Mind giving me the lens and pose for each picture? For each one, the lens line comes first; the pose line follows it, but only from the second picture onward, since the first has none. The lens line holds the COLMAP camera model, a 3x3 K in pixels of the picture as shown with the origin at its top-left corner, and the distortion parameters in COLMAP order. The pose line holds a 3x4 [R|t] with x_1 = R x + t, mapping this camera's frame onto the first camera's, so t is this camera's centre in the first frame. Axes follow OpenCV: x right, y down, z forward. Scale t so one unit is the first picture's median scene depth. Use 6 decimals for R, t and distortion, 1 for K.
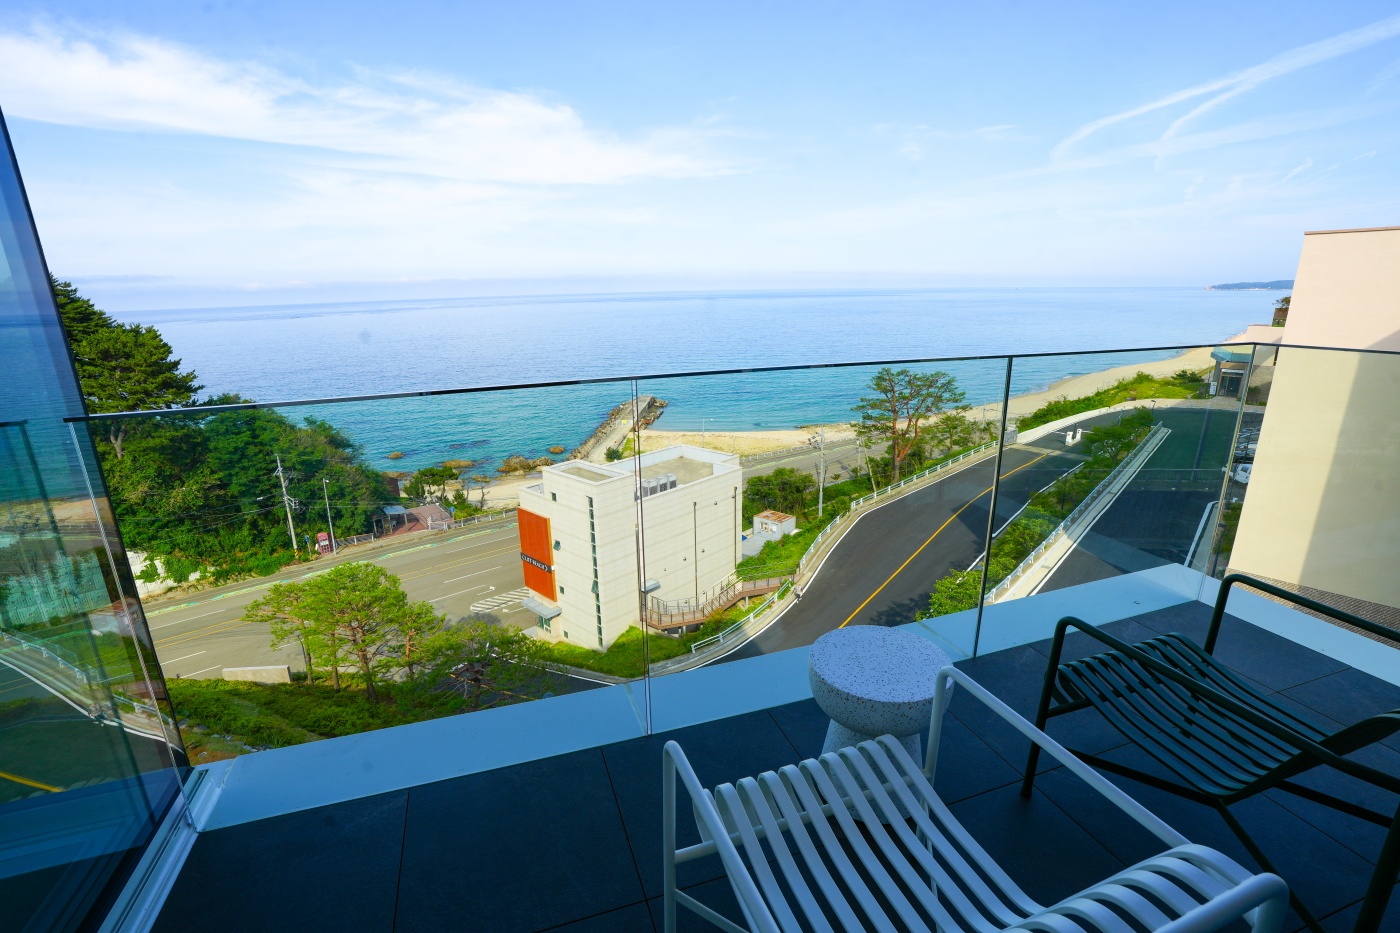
lens RADIAL K [[641.3, 0, 690.8], [0, 641.3, 472.1], [0, 0, 1]] dist [-0.071794, 0.025948]
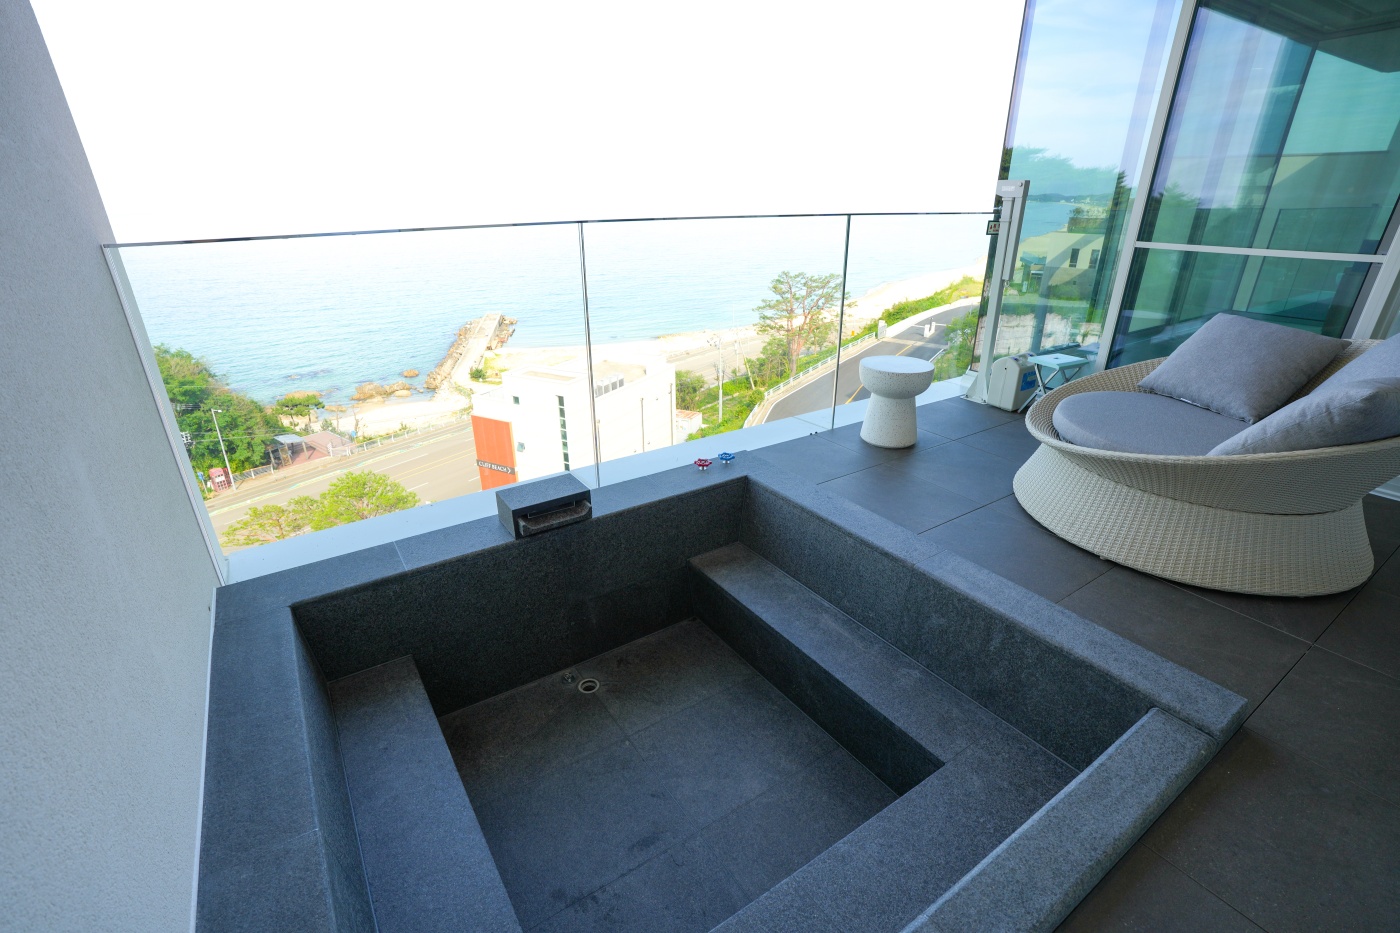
lens RADIAL K [[641.3, 0, 690.8], [0, 641.3, 472.1], [0, 0, 1]] dist [-0.071794, 0.025948]
pose [[0.965013, -0.092424, 0.245371, -0.145826], [0.060188, 0.988909, 0.135779, 0.021469], [-0.255199, -0.116260, 0.959873, -0.060969]]
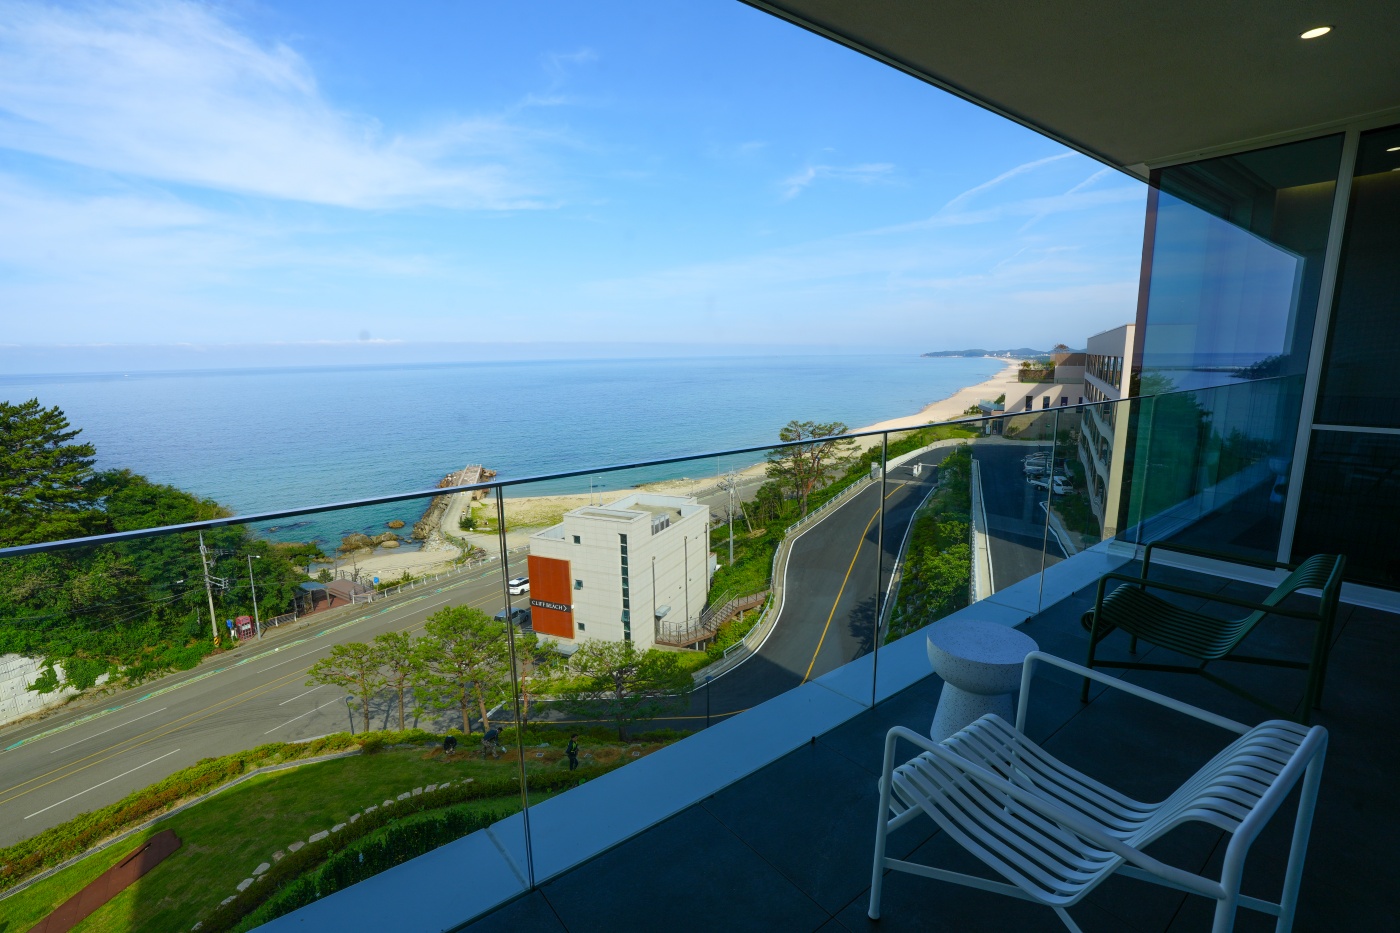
lens RADIAL K [[639.8, 0, 687.2], [0, 639.8, 477.7], [0, 0, 1]] dist [-0.075942, 0.028460]
pose [[0.945088, -0.055051, 0.322145, -0.272306], [0.085681, 0.992969, -0.081678, 0.027354], [-0.315383, 0.104794, 0.943160, -0.079871]]
